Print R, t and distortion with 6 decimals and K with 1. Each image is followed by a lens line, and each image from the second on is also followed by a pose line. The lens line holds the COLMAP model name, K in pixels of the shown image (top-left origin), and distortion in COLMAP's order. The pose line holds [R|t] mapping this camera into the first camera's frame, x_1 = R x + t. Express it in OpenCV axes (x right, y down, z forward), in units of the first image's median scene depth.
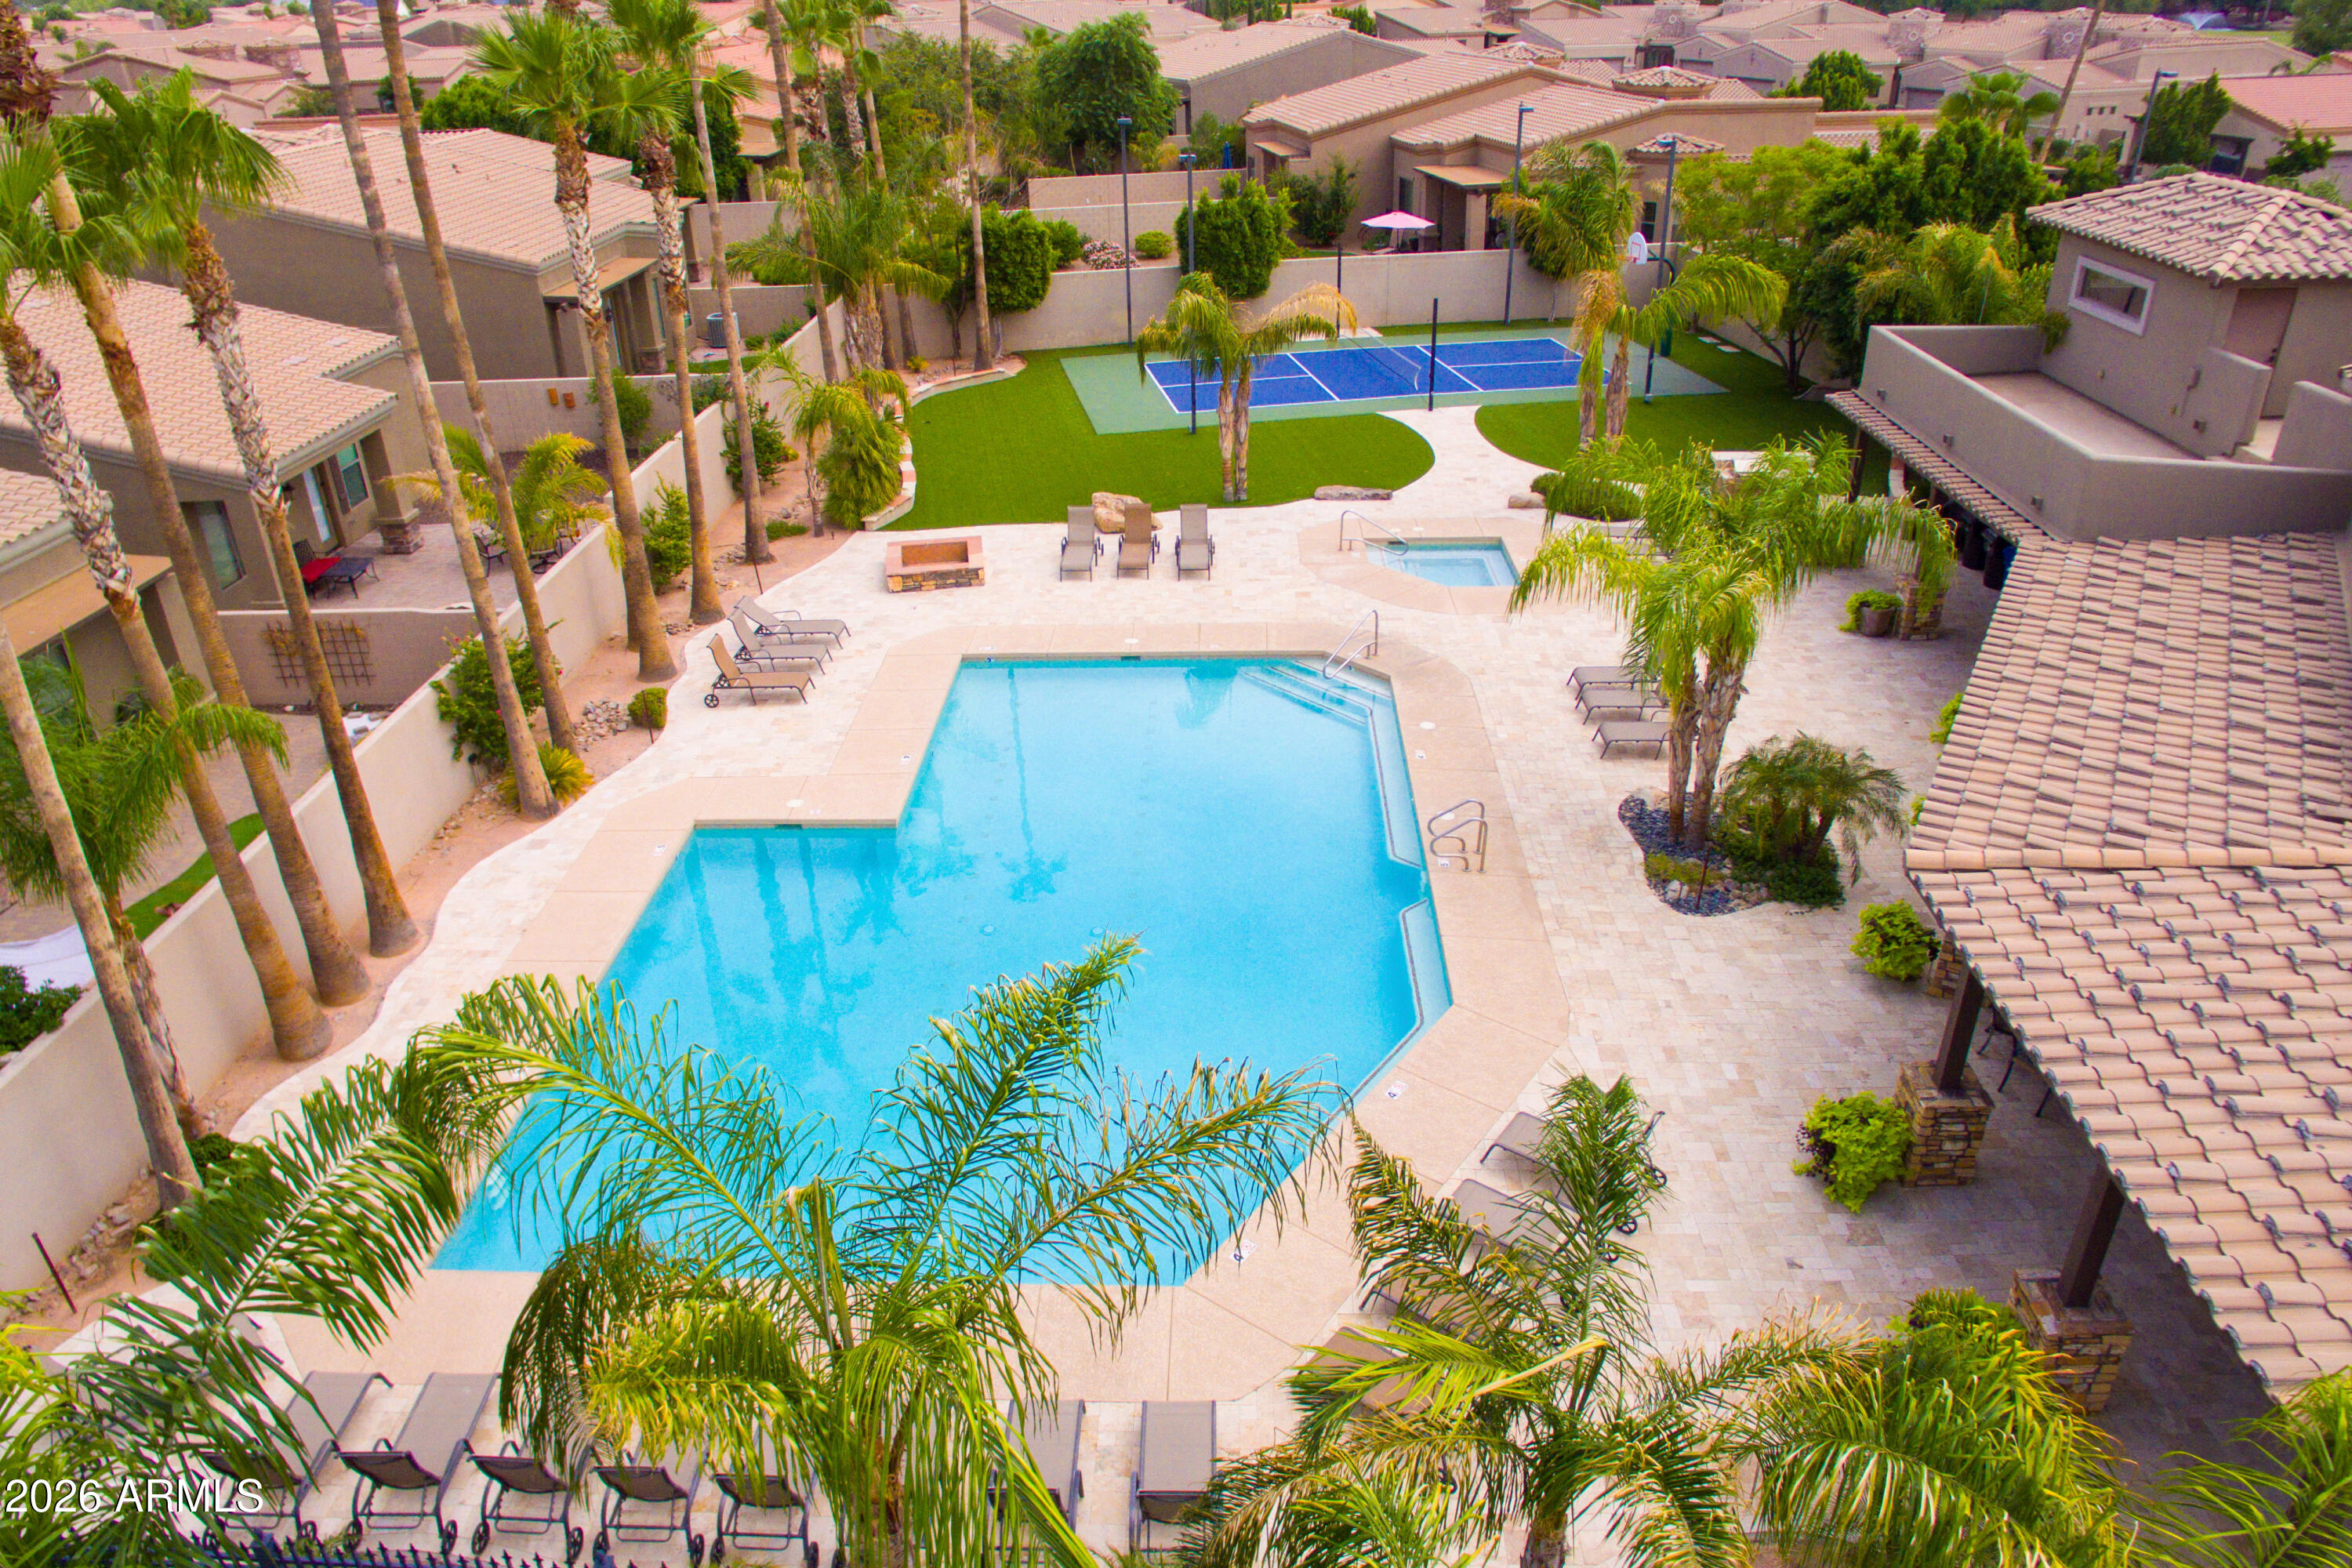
lens RADIAL K [[1583.2, 0, 1178.2], [0, 1583.2, 802.2], [0, 0, 1]] dist [-0.108395, 0.092456]
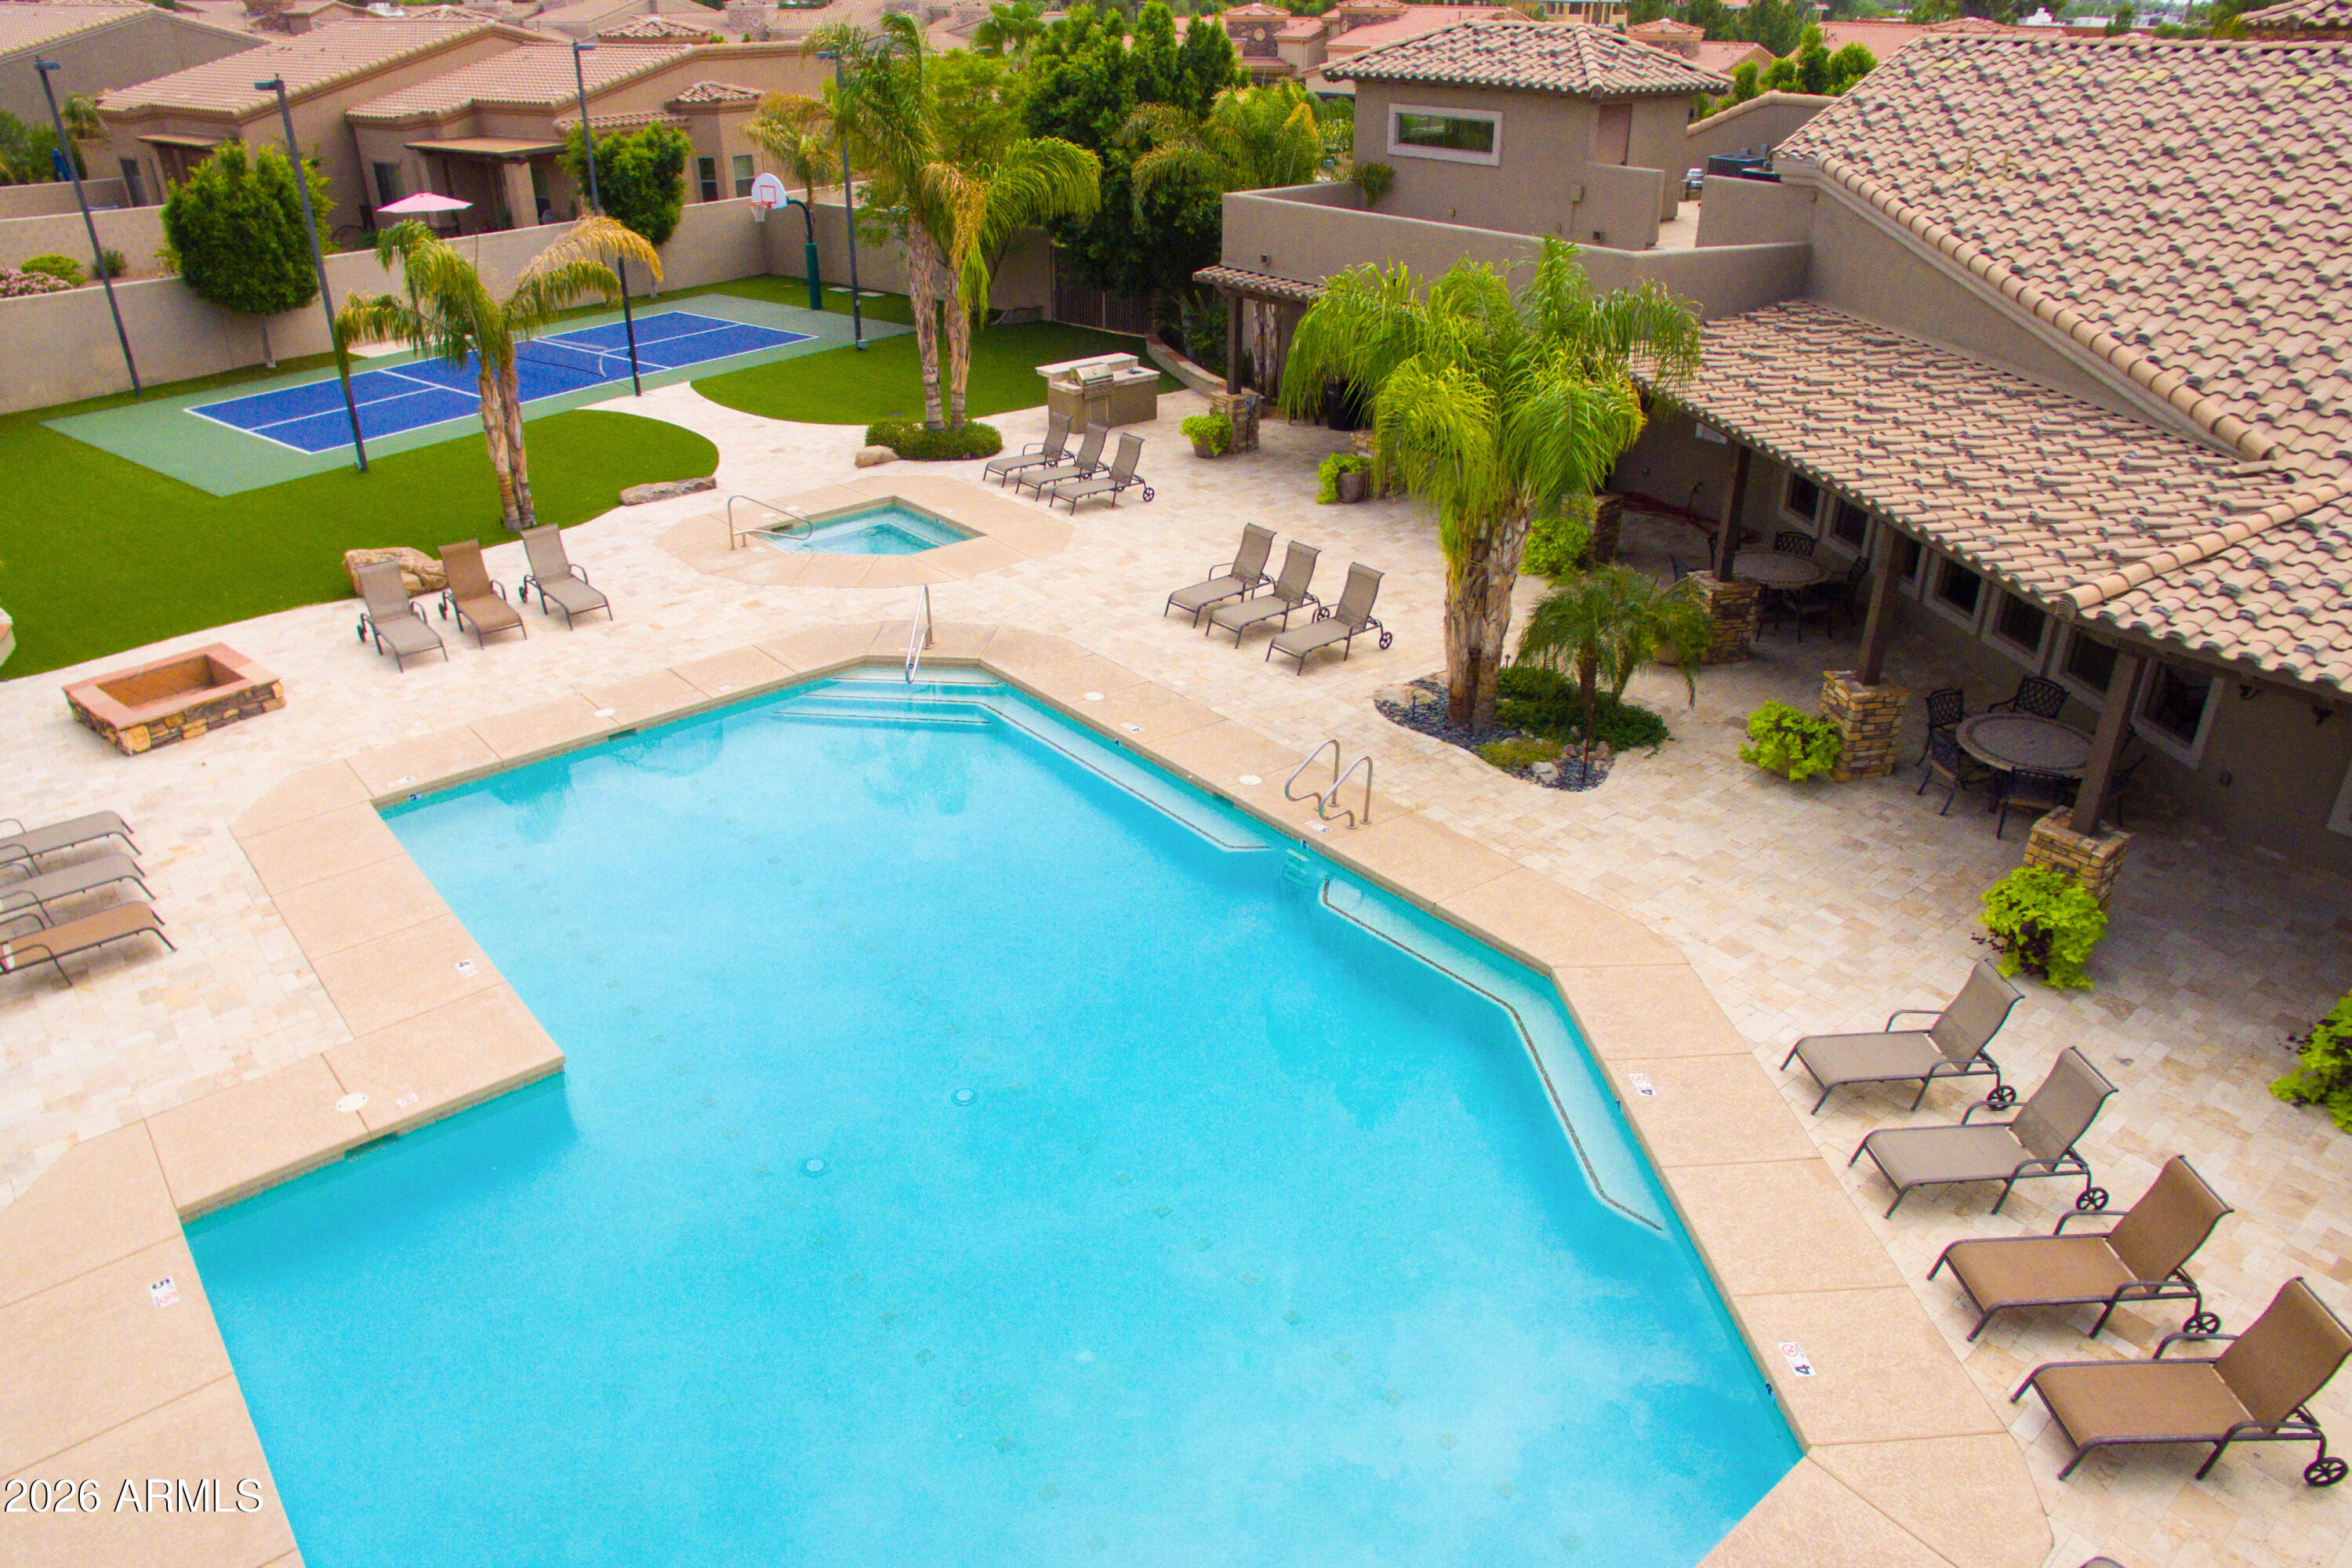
lens RADIAL K [[1583.2, 0, 1178.2], [0, 1583.2, 802.2], [0, 0, 1]] dist [-0.108395, 0.092456]
pose [[0.747710, -0.293112, 0.595832, -0.228125], [0.304956, 0.948656, 0.083990, -0.040181], [-0.589858, 0.118903, 0.798705, 0.273610]]
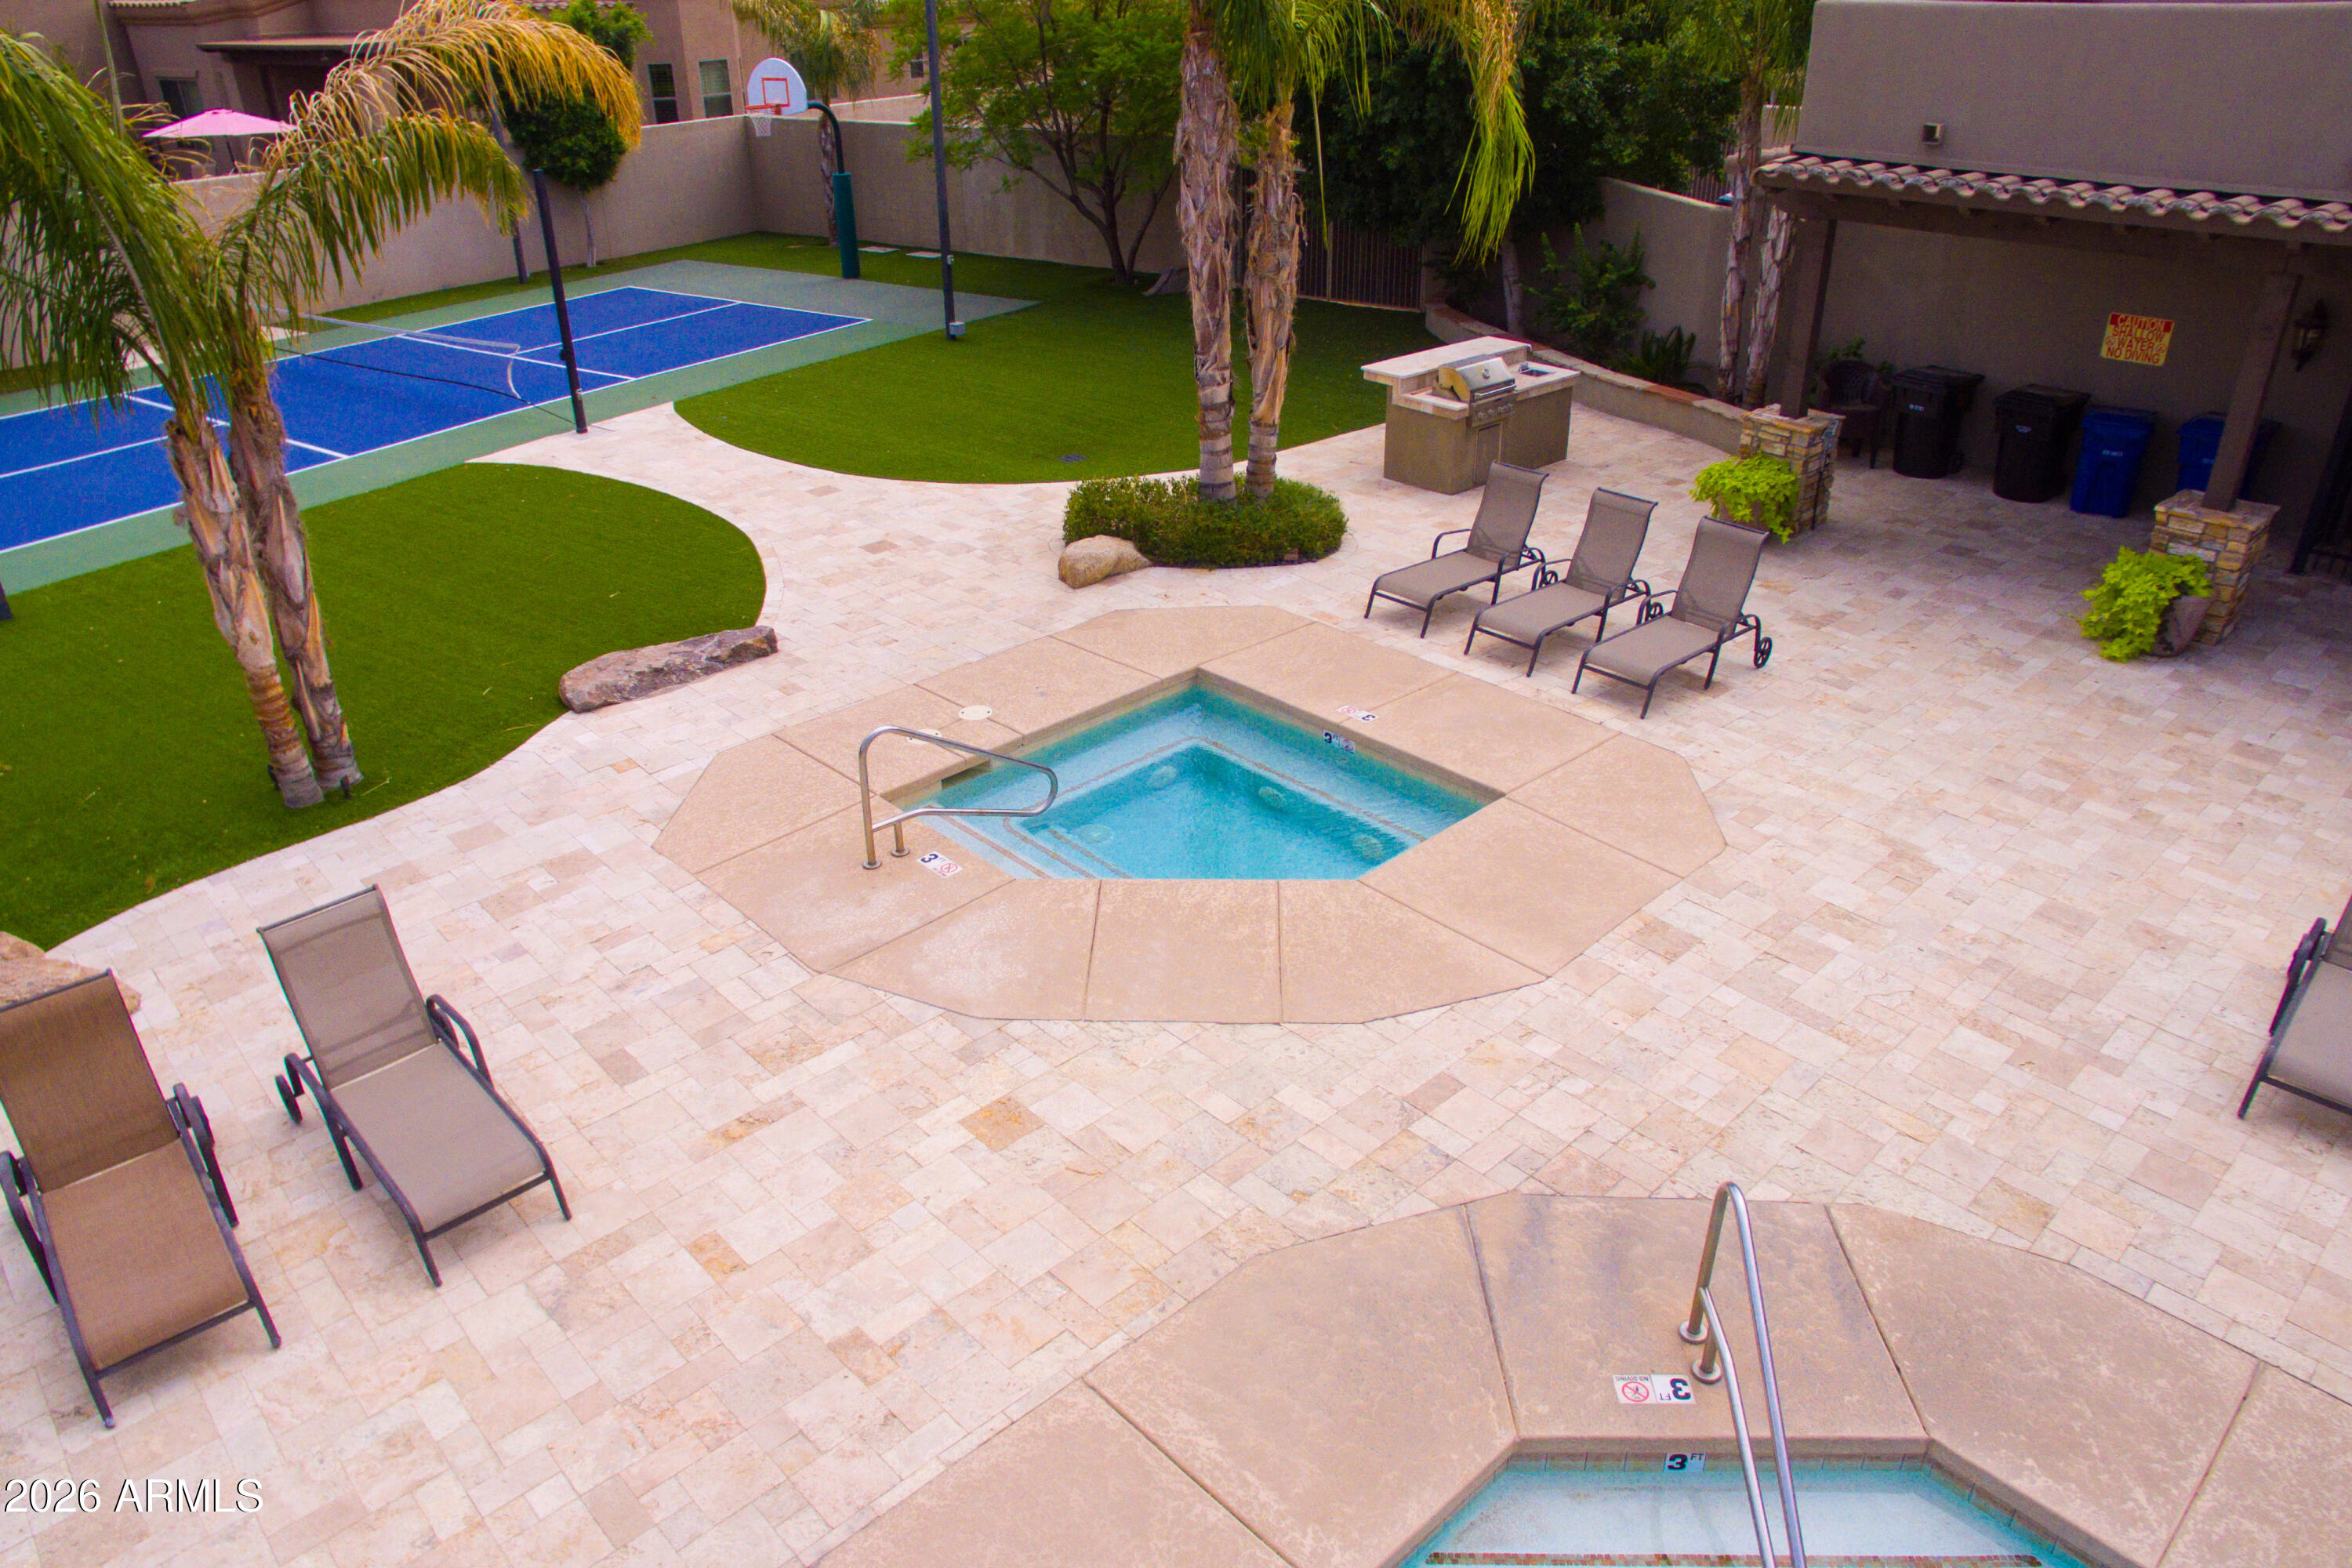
lens RADIAL K [[1583.2, 0, 1178.2], [0, 1583.2, 802.2], [0, 0, 1]] dist [-0.108395, 0.092456]
pose [[0.714864, -0.323958, 0.619693, -0.035081], [0.334672, 0.936626, 0.103572, -0.182338], [-0.613974, 0.133354, 0.777980, 0.735347]]
